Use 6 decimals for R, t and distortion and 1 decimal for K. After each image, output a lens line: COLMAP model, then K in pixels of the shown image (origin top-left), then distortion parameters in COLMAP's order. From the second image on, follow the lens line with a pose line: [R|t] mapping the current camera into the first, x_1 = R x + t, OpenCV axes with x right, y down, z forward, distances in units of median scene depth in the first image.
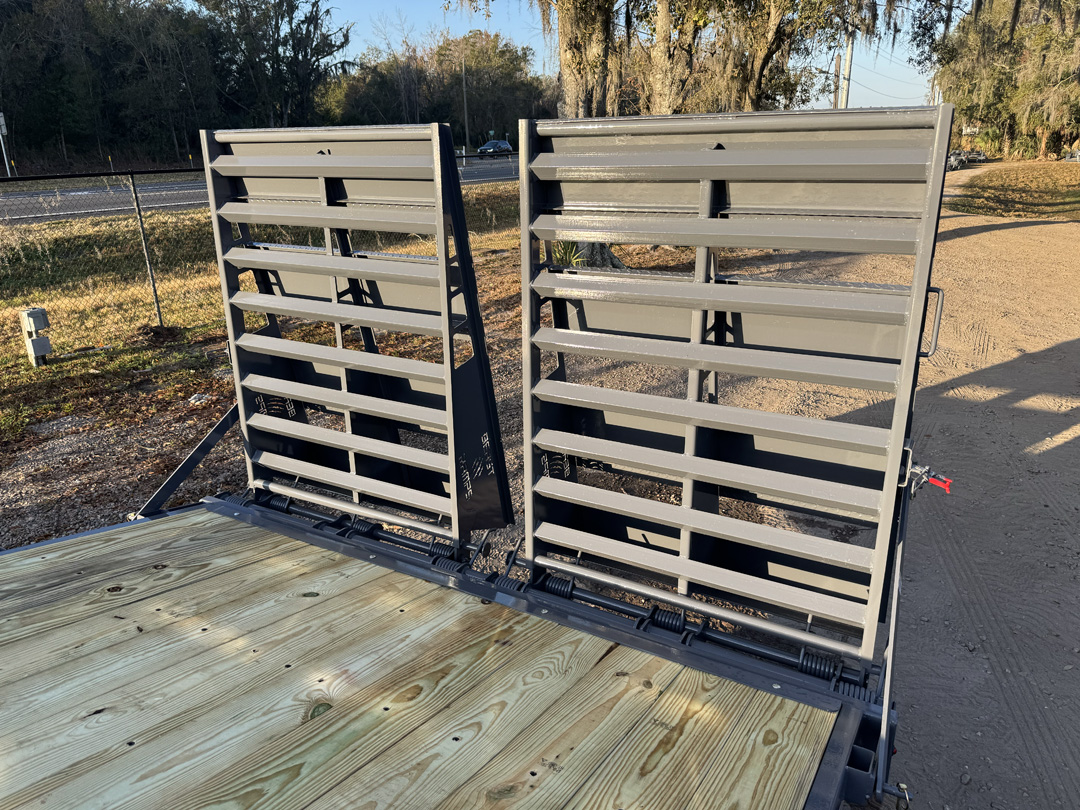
lens RADIAL K [[747.3, 0, 545.0], [0, 747.3, 405.2], [0, 0, 1]] dist [0.019215, -0.039336]
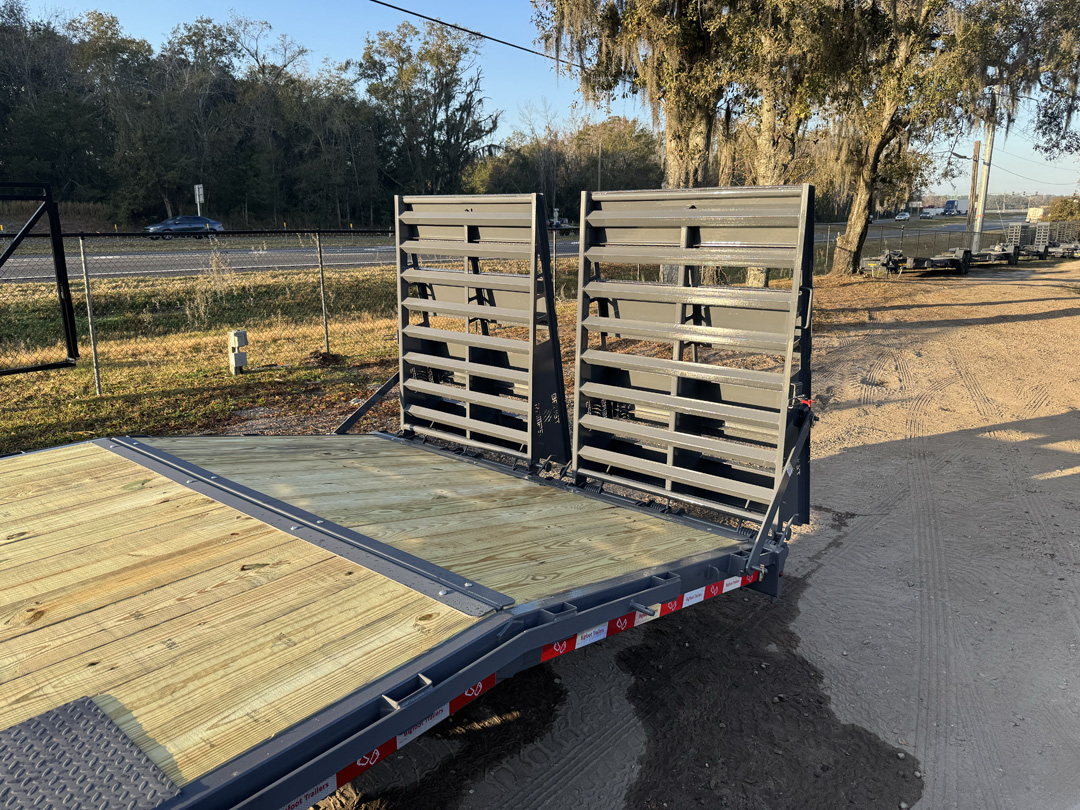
lens RADIAL K [[769.4, 0, 540.0], [0, 769.4, 405.0], [0, 0, 1]] dist [0.073432, -0.114386]
pose [[0.983739, 0.061336, -0.168806, 0.060386], [-0.078694, 0.992057, -0.098134, 0.085001], [0.161446, 0.109822, 0.980752, -0.207696]]
